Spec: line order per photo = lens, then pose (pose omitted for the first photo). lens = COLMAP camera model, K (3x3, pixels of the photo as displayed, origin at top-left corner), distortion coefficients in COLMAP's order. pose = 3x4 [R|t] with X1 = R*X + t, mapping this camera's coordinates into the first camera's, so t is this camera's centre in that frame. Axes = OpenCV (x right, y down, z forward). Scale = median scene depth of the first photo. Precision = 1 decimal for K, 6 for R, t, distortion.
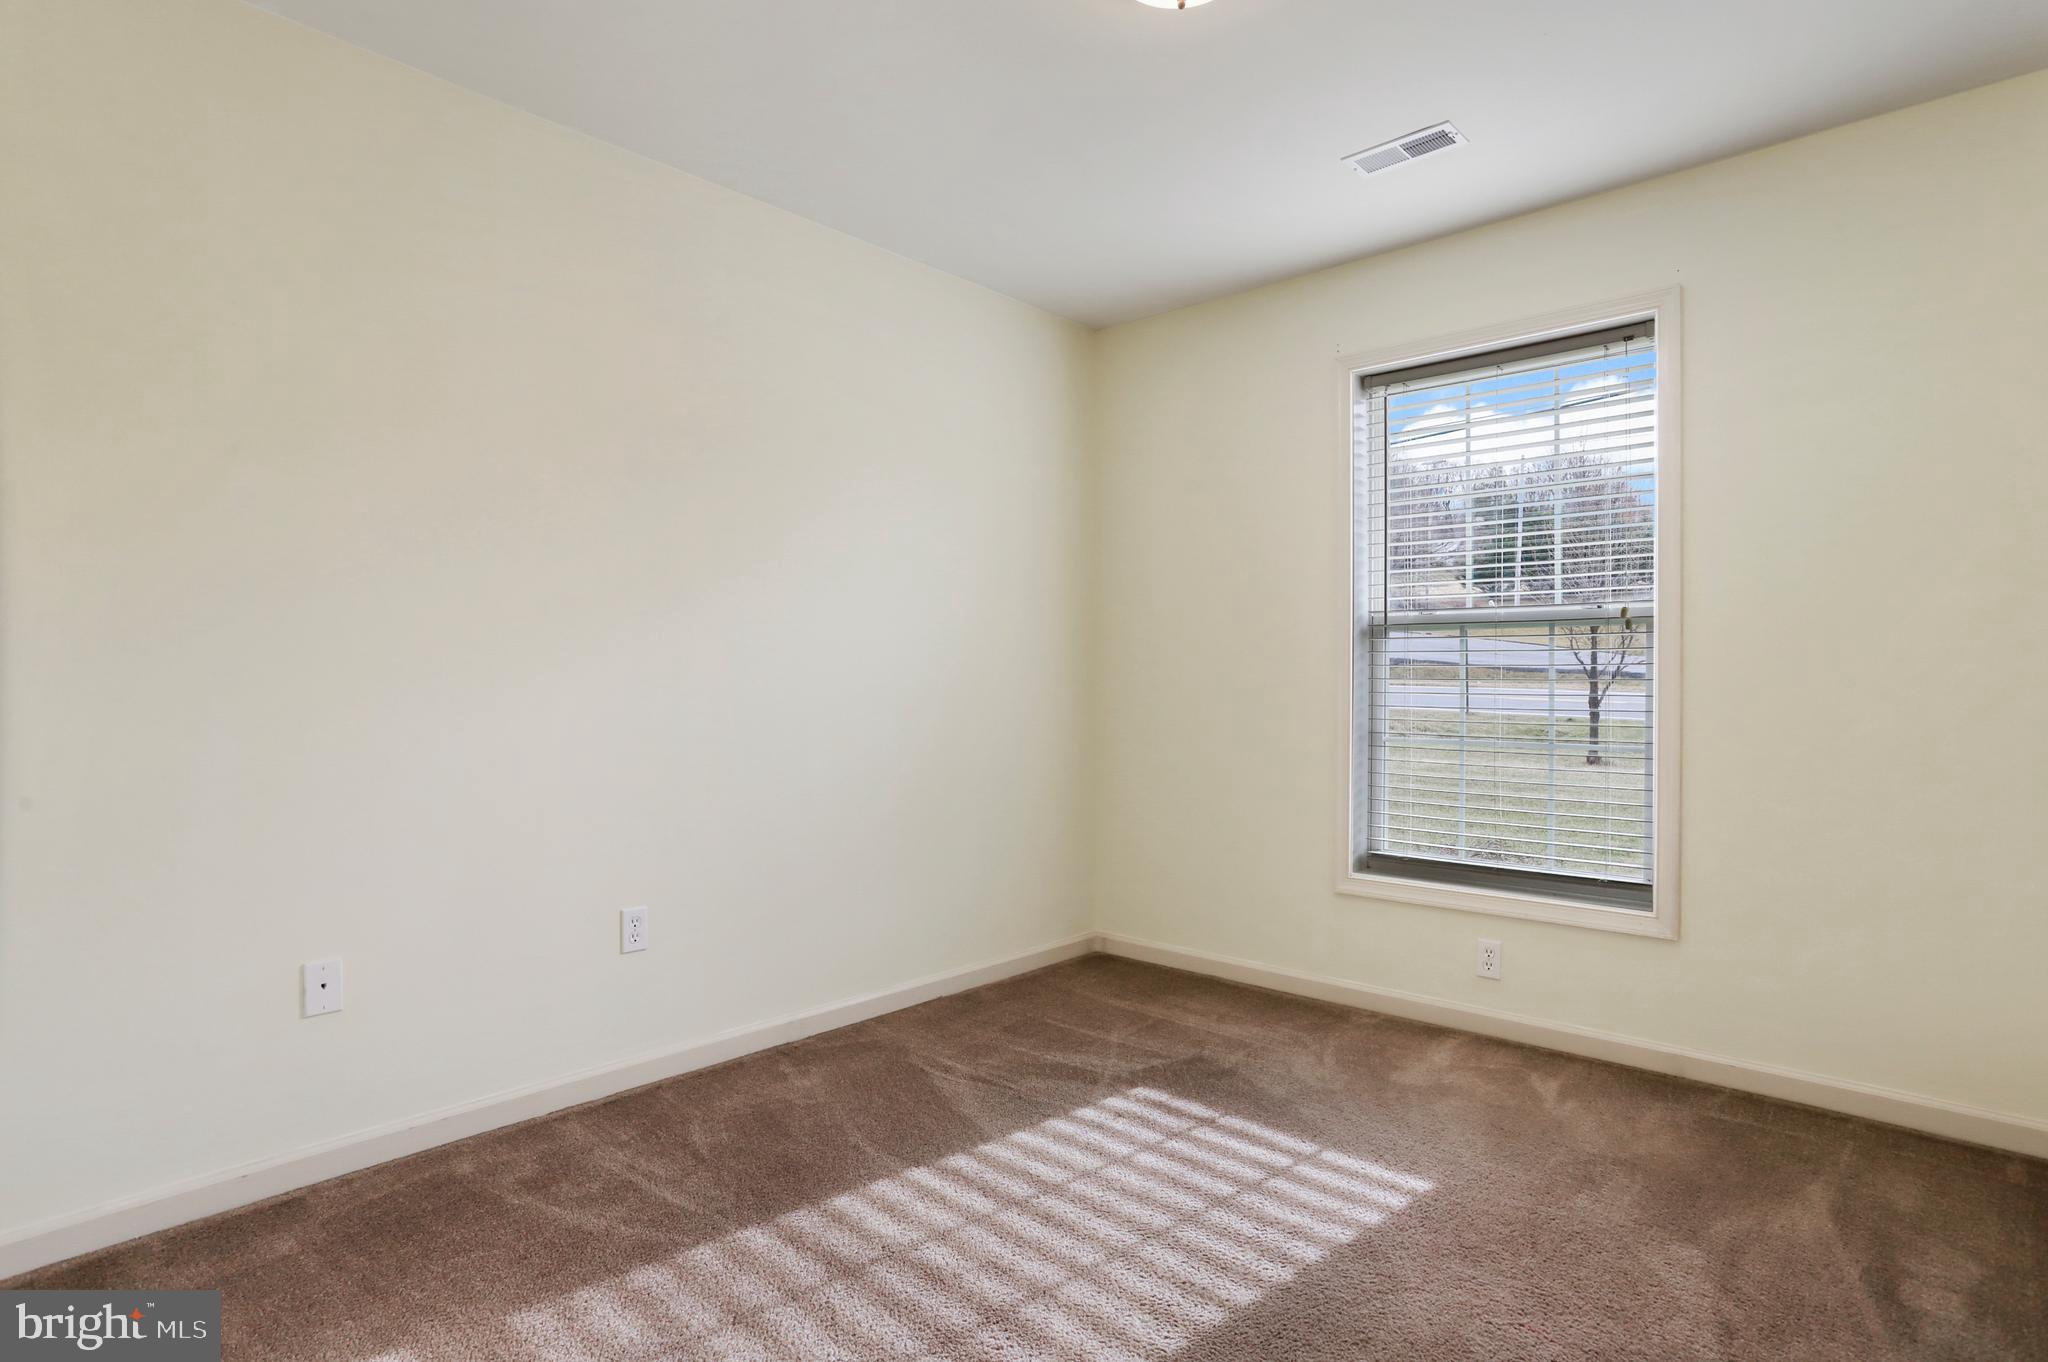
lens RADIAL K [[1076.8, 0, 1025.7], [0, 1076.8, 672.0], [0, 0, 1]] dist [-0.014782, 0.004383]
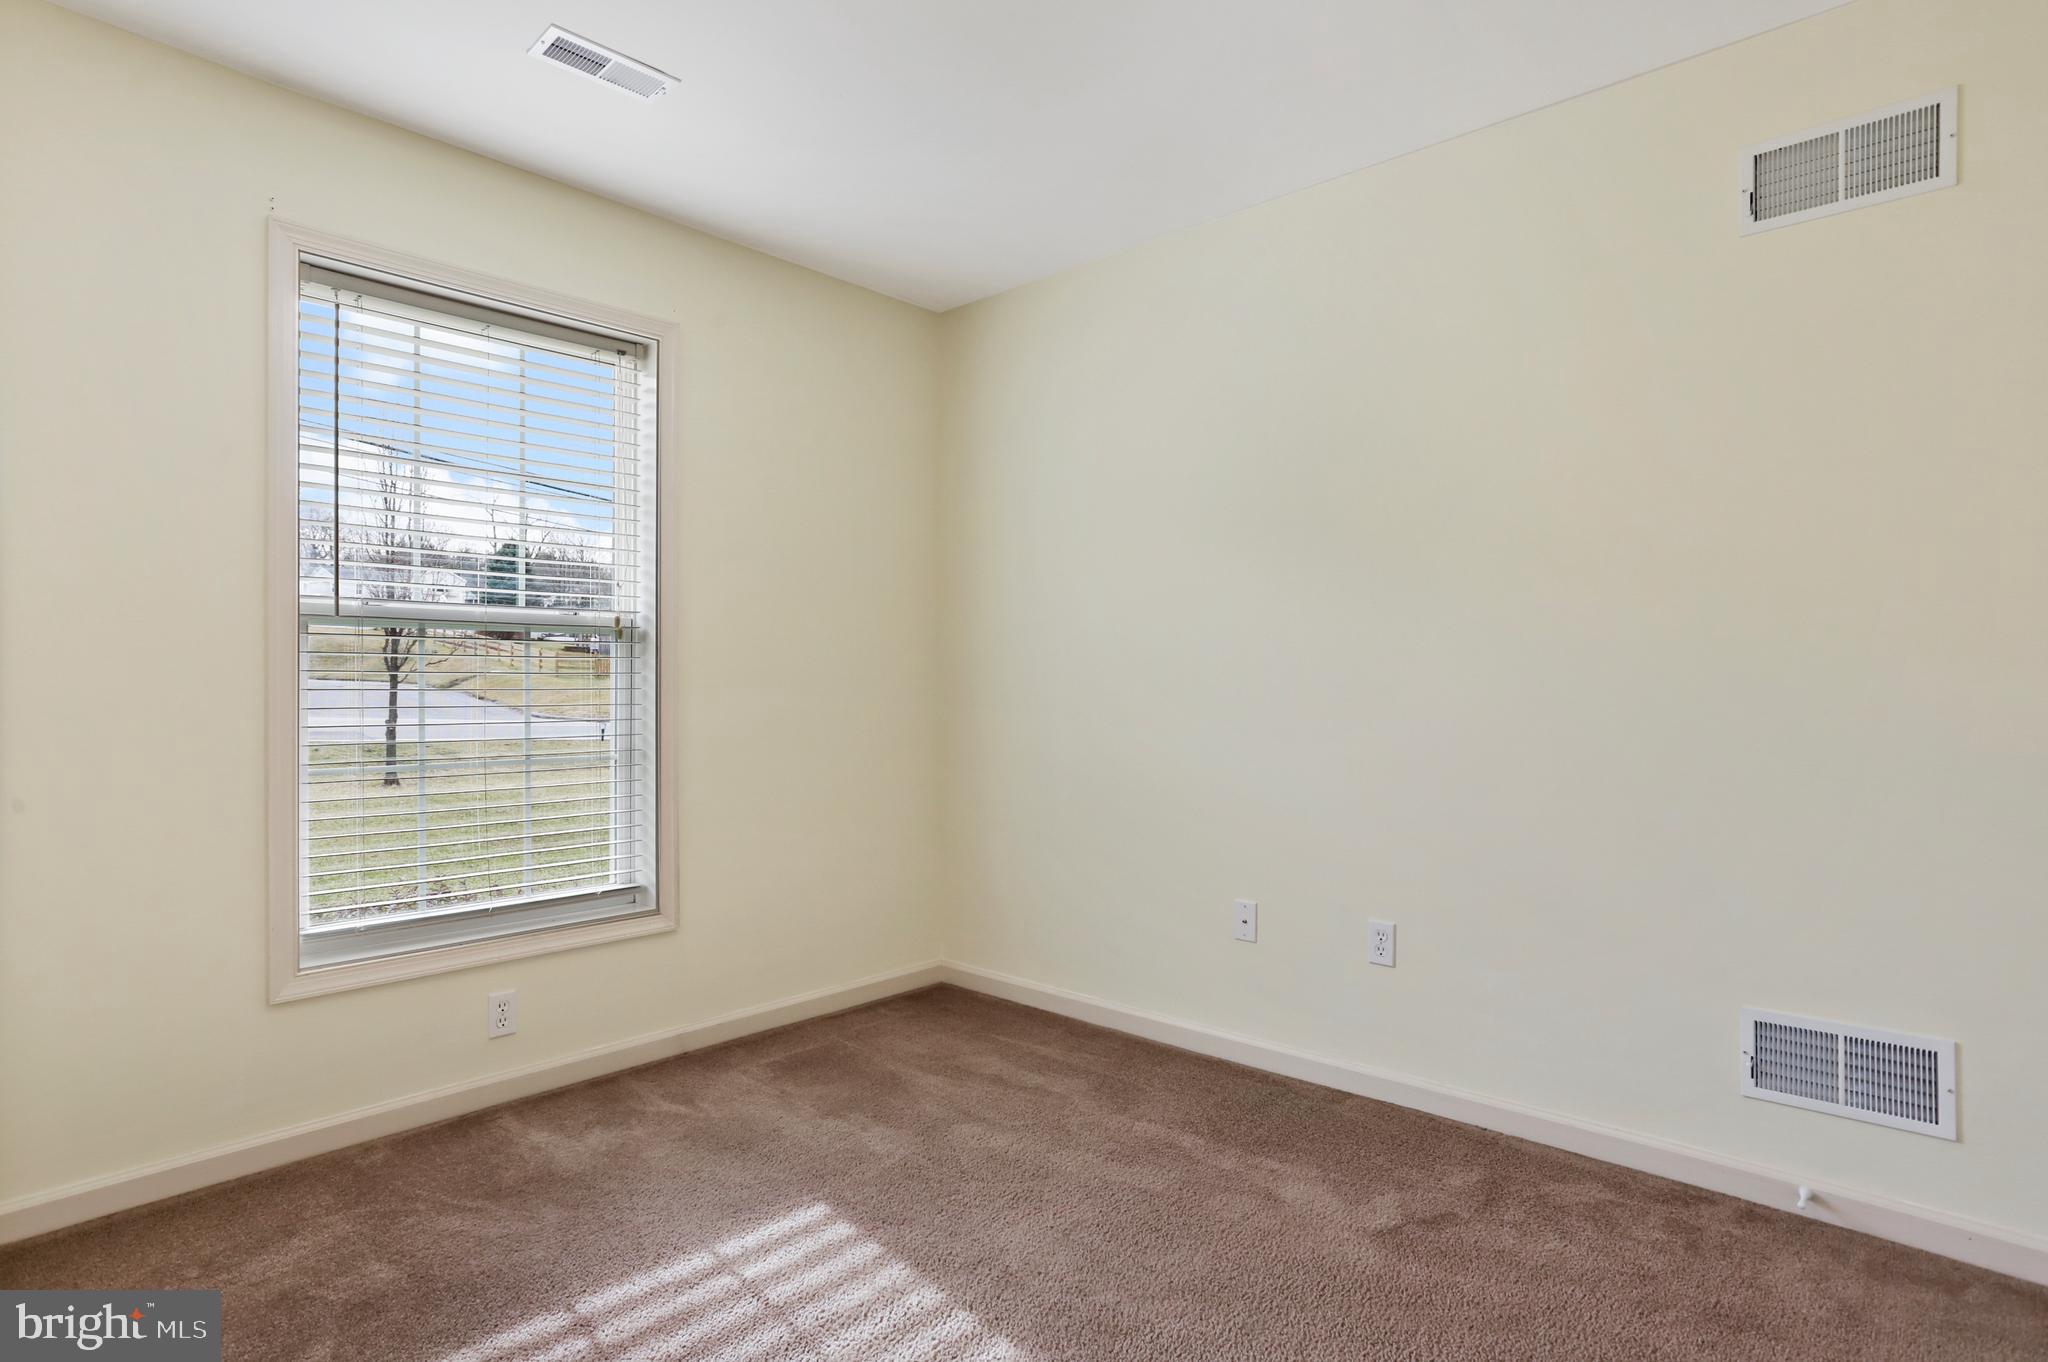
lens RADIAL K [[1076.8, 0, 1014.8], [0, 1076.8, 694.5], [0, 0, 1]] dist [-0.014782, 0.004383]
pose [[0.001676, -0.006281, 0.999979, -0.481115], [0.002054, 0.999978, 0.006277, 0.007331], [-0.999996, 0.002043, 0.001689, 0.663408]]
